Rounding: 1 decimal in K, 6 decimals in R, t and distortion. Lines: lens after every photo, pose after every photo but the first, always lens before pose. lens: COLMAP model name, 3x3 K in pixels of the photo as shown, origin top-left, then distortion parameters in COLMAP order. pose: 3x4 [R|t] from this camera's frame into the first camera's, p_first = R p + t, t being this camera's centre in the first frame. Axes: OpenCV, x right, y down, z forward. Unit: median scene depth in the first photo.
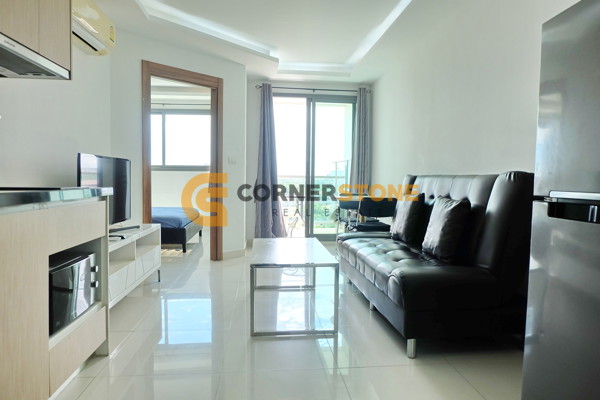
lens RADIAL K [[411.0, 0, 309.0], [0, 411.0, 199.2], [0, 0, 1]] dist [-0.052761, 0.052057]
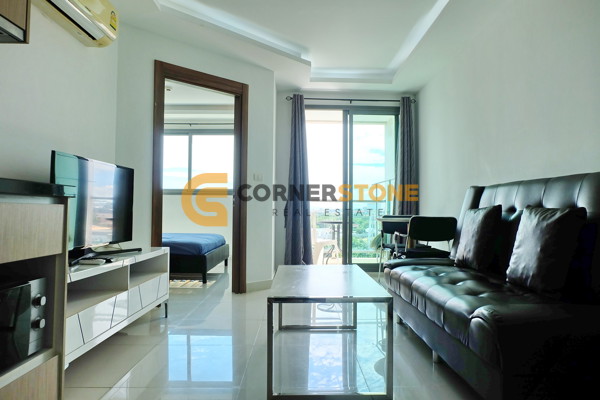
lens RADIAL K [[411.0, 0, 309.0], [0, 411.0, 199.2], [0, 0, 1]] dist [-0.052761, 0.052057]
pose [[0.996169, -0.007414, -0.087139, -0.003949], [0.000364, 0.996743, -0.080638, 0.026167], [0.087453, 0.080297, 0.992927, 0.163416]]
